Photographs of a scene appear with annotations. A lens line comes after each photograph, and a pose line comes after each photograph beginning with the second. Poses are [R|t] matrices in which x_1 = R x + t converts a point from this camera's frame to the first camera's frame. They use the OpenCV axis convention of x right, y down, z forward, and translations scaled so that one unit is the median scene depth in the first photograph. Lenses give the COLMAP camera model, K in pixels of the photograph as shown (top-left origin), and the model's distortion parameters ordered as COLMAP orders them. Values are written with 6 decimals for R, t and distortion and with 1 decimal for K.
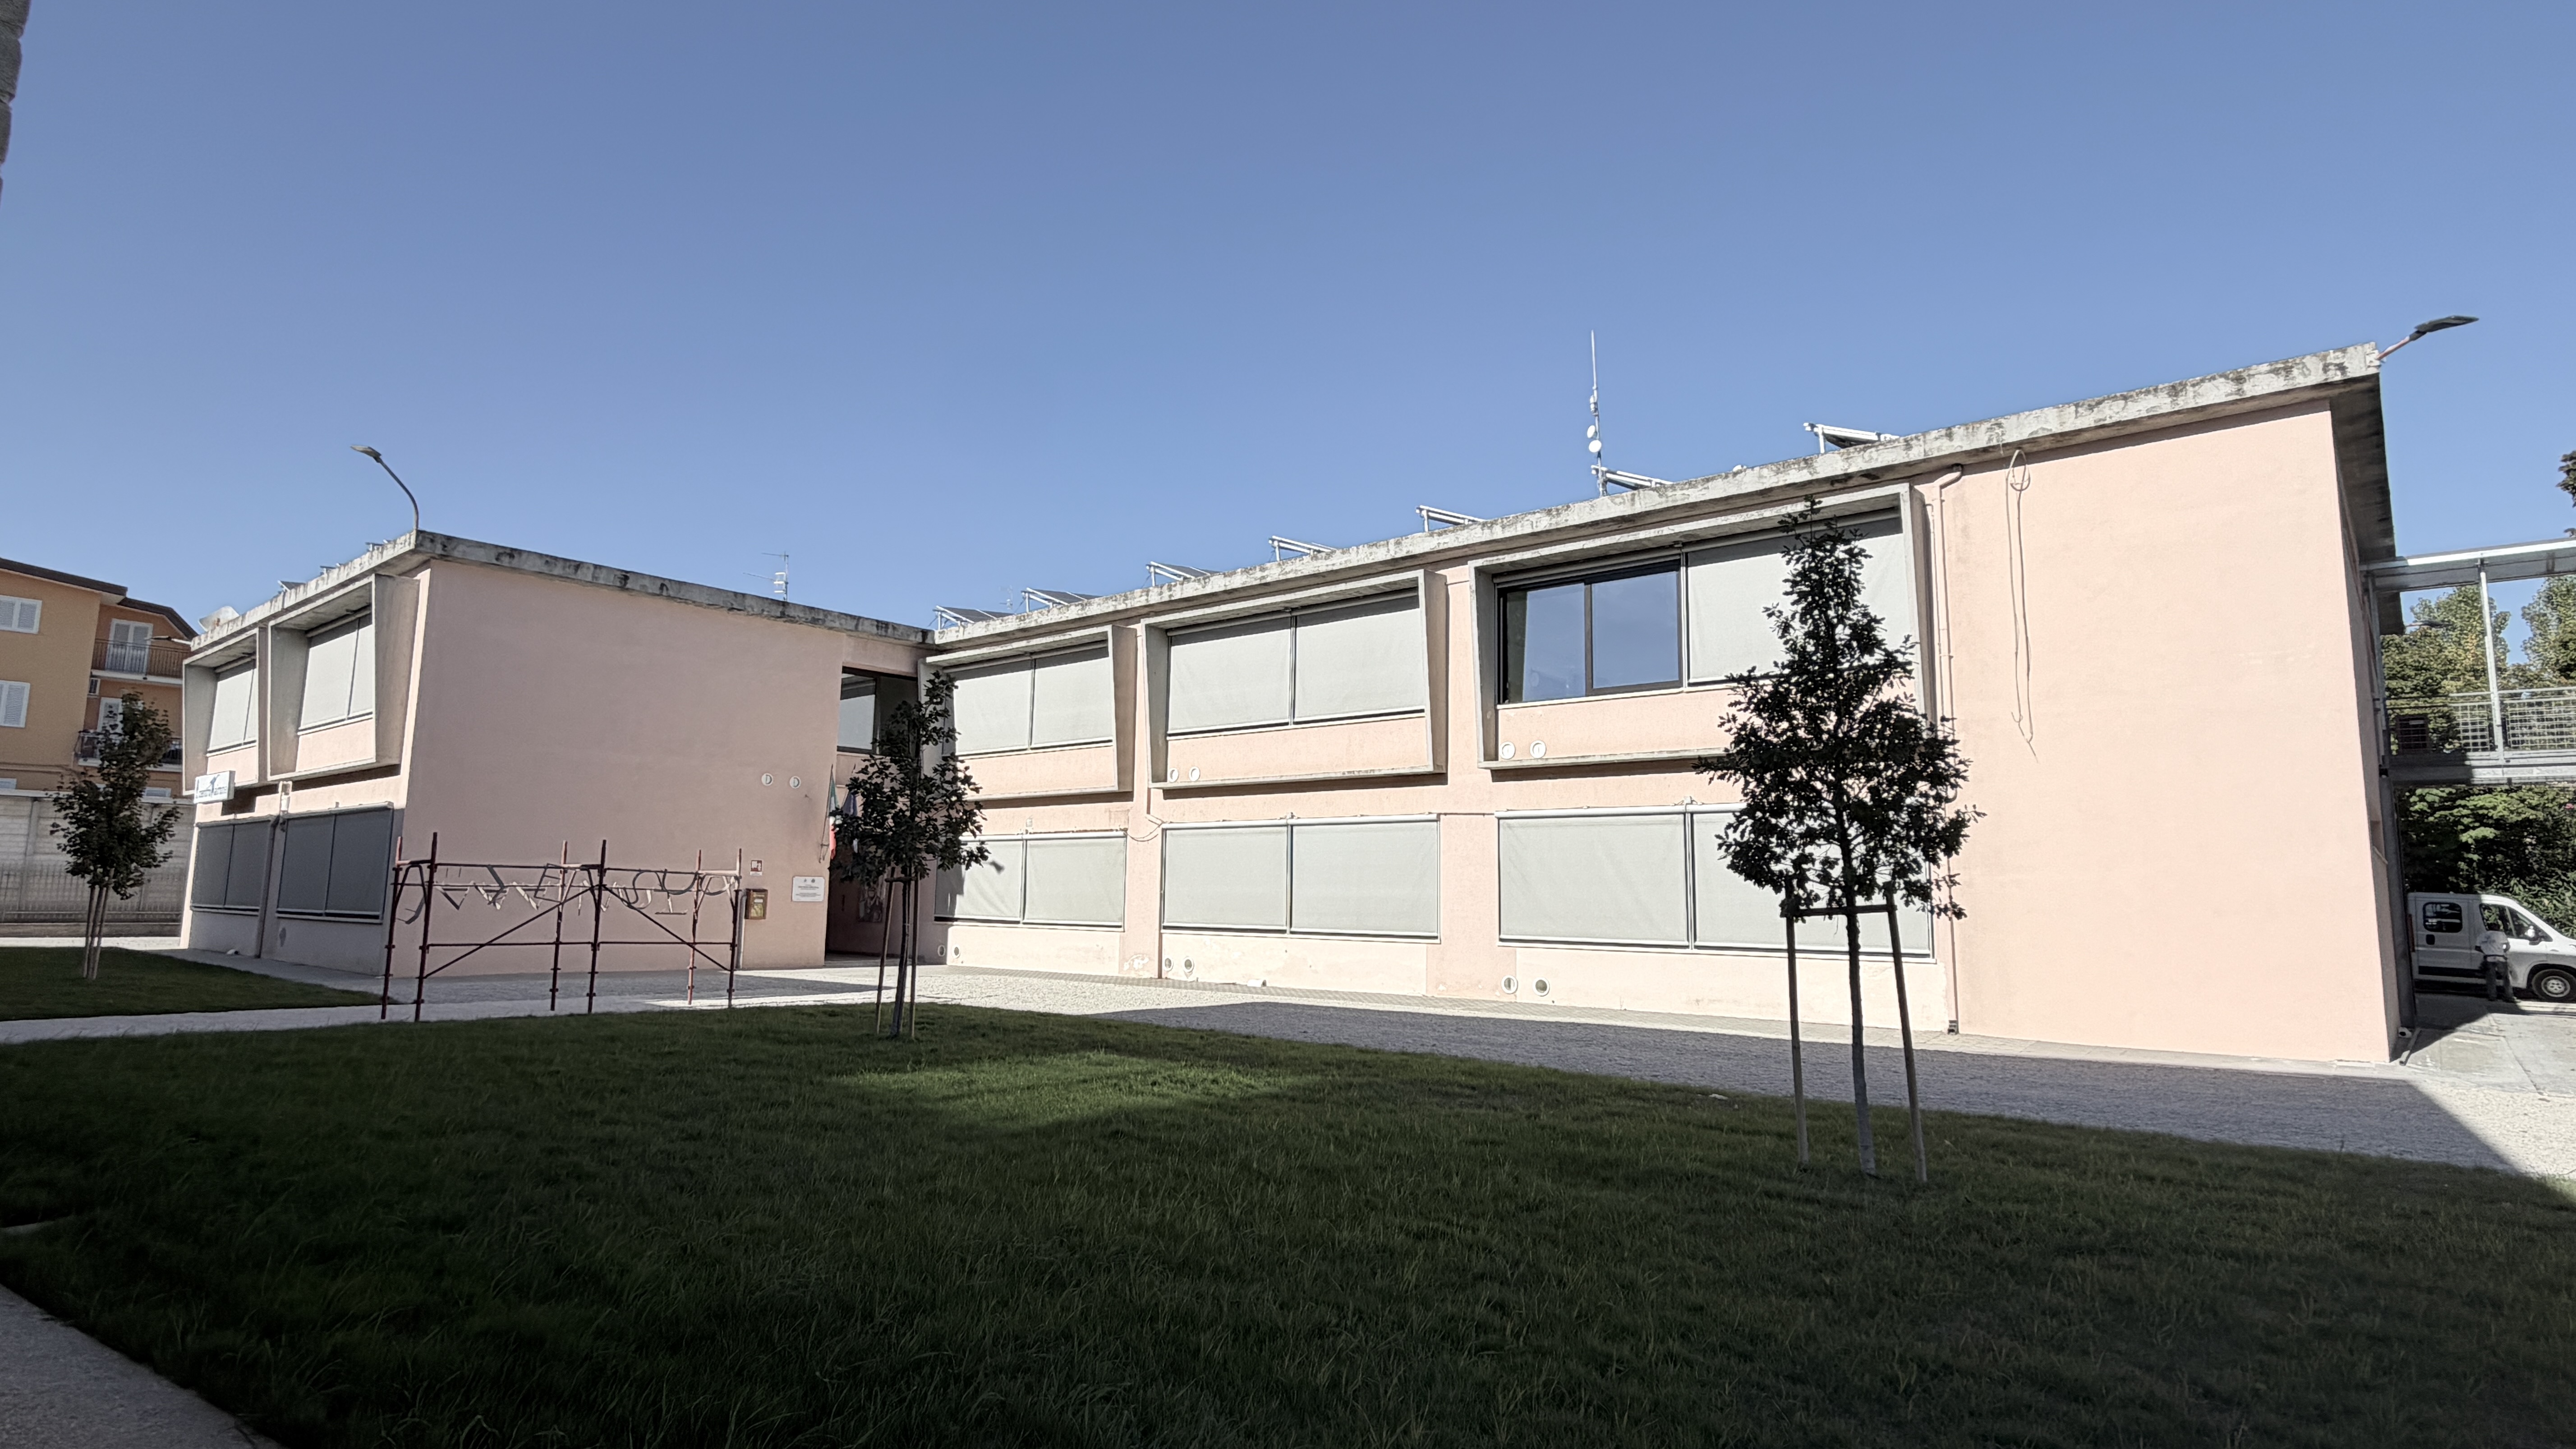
lens RADIAL K [[1327.3, 0, 1288.0], [0, 1327.3, 724.5], [0, 0, 1]] dist [-0.000174, 0.000131]
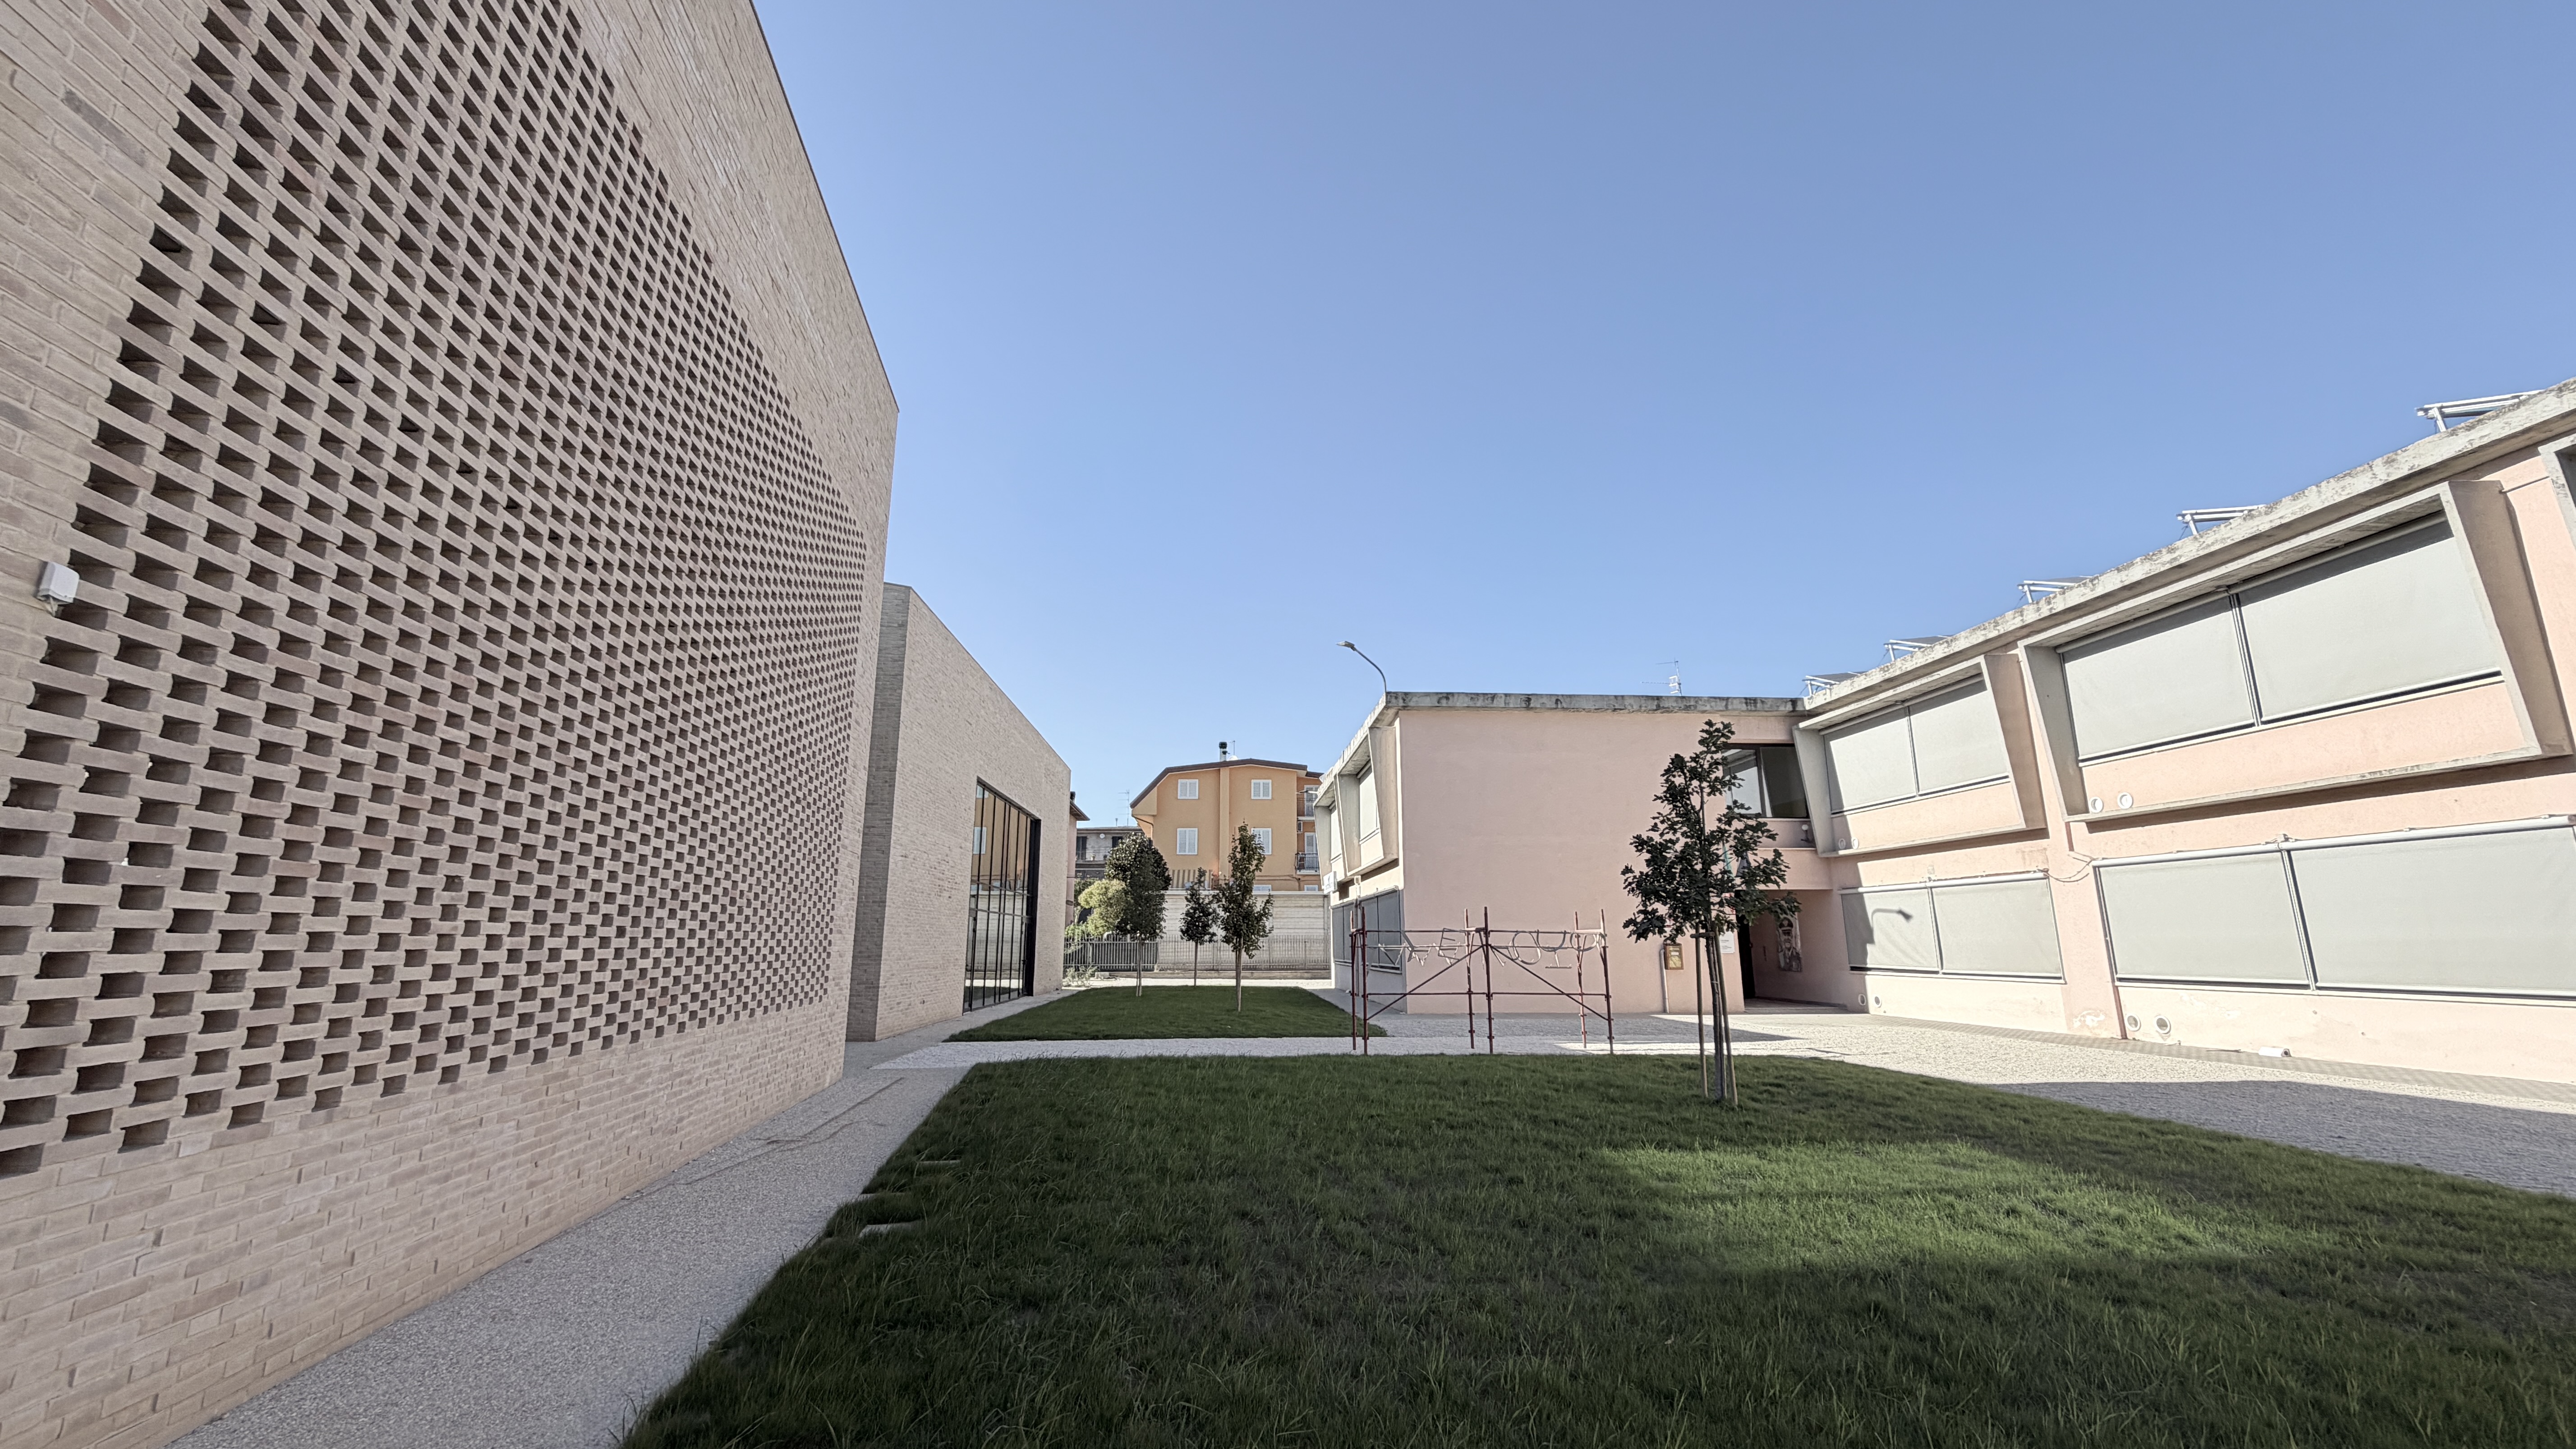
lens RADIAL K [[1020.7, 0, 1288.0], [0, 1020.7, 724.5], [0, 0, 1]] dist [-0.000683, -0.000515]
pose [[0.691899, -0.167614, -0.702269, 0.028154], [0.107846, 0.985760, -0.129022, 0.015156], [0.713895, 0.013533, 0.700122, 0.138517]]
